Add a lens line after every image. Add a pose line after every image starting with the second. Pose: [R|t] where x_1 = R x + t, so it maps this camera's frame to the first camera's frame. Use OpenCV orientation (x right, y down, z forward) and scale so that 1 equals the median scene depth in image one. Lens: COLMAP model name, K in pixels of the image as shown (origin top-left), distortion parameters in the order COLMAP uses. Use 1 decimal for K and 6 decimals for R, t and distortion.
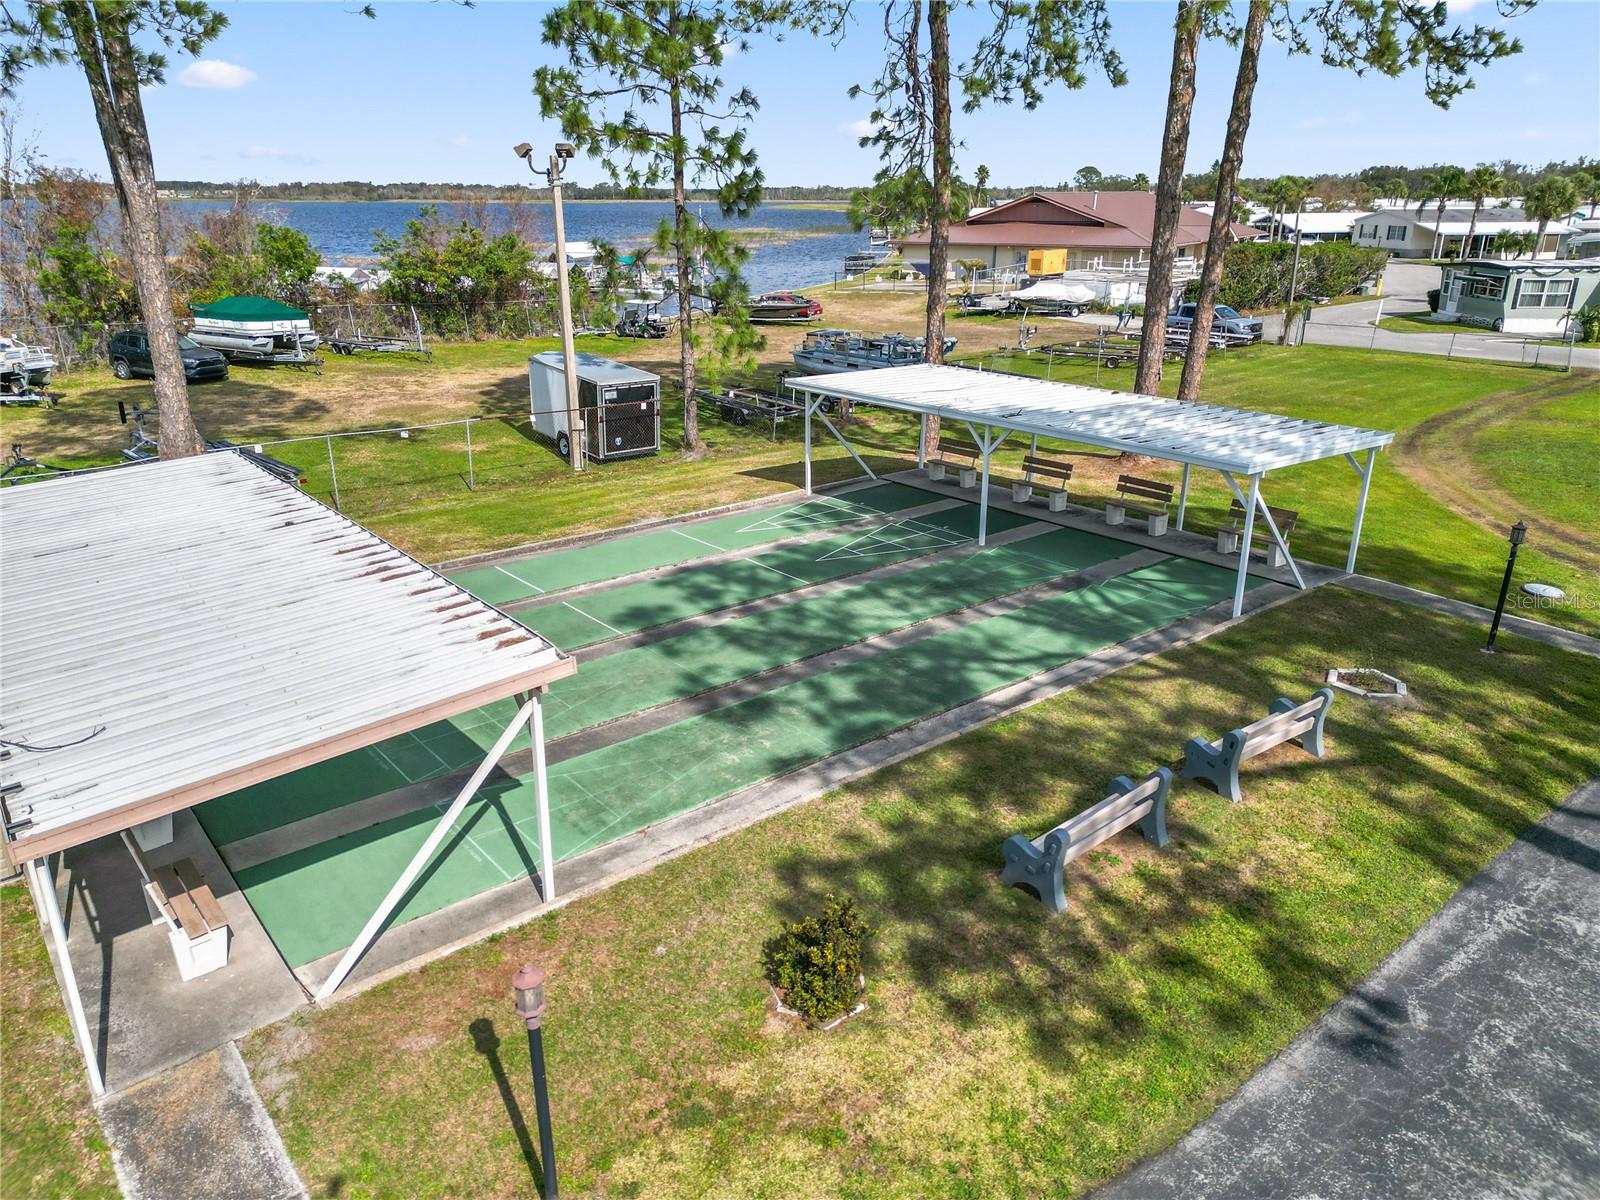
lens RADIAL K [[1112.3, 0, 800.0], [0, 1112.3, 600.0], [0, 0, 1]] dist [0.086182, -0.107337]
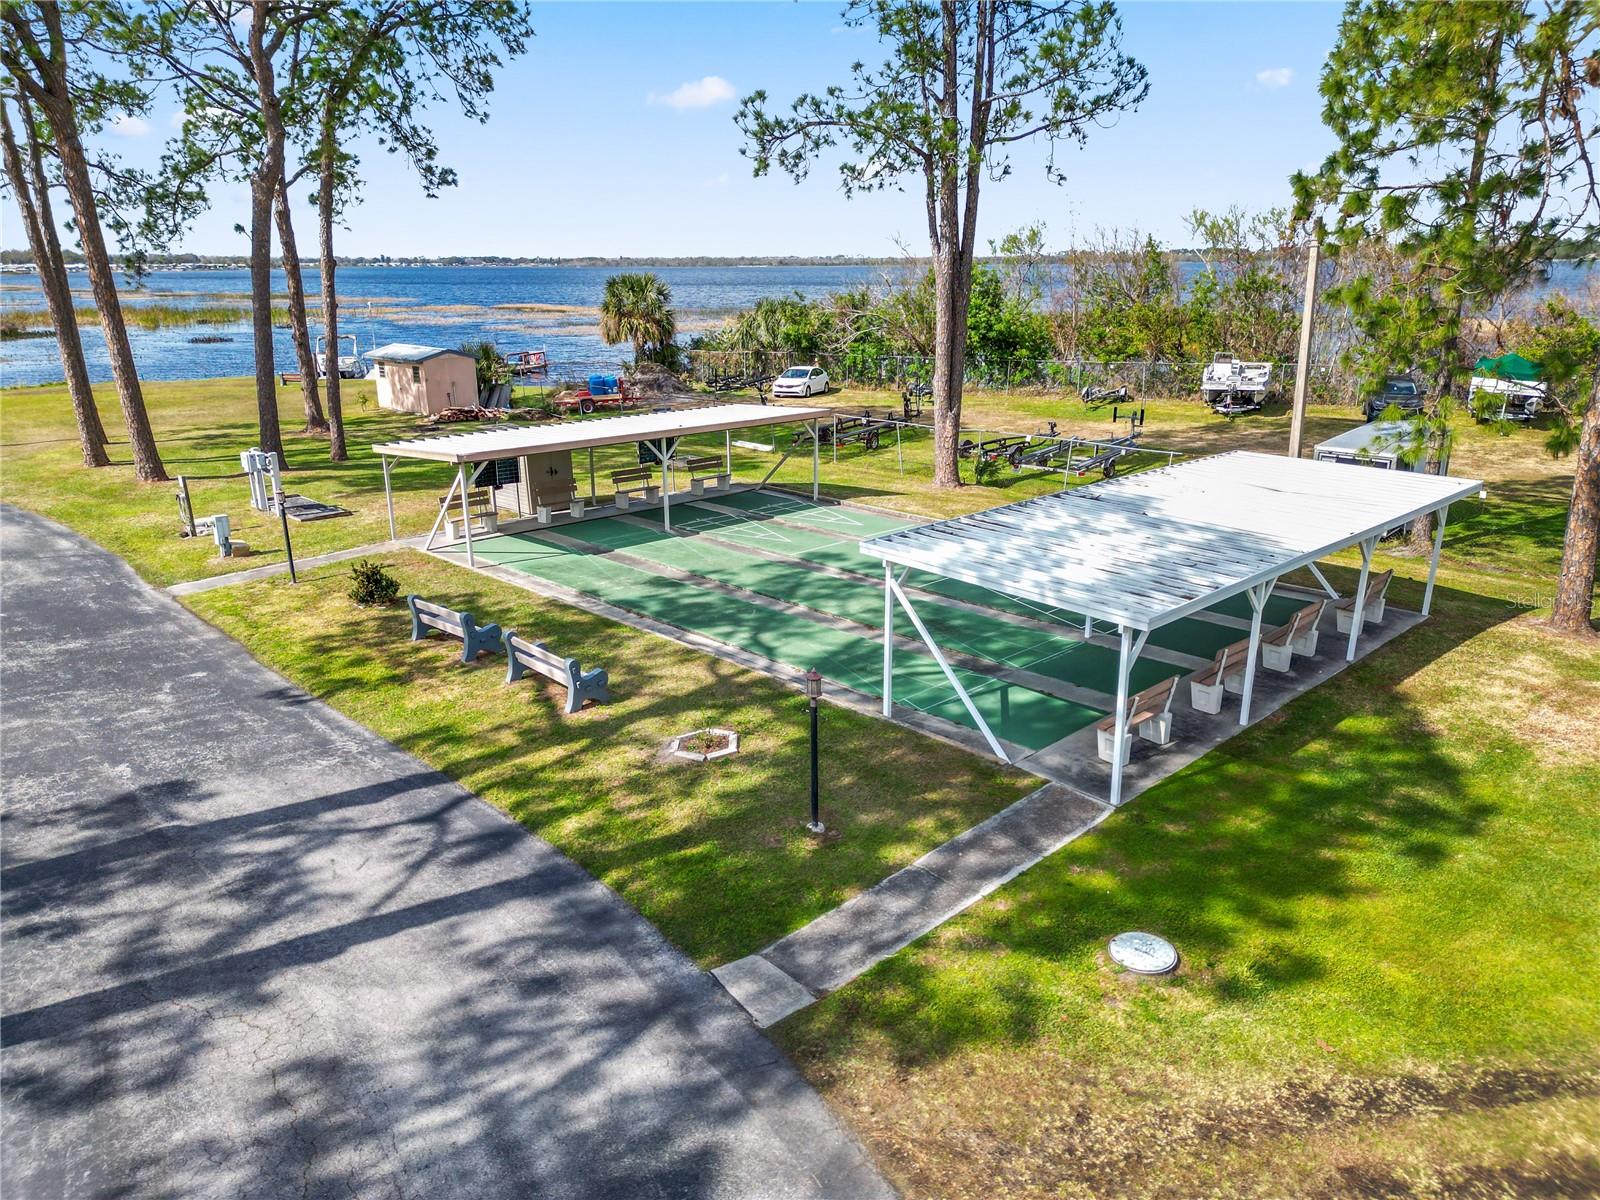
lens RADIAL K [[1112.3, 0, 800.0], [0, 1112.3, 600.0], [0, 0, 1]] dist [0.086182, -0.107337]
pose [[0.094171, 0.290604, -0.952198, 1.436444], [-0.329372, 0.911682, 0.245664, -0.319906], [0.939493, 0.290493, 0.181570, 0.869519]]
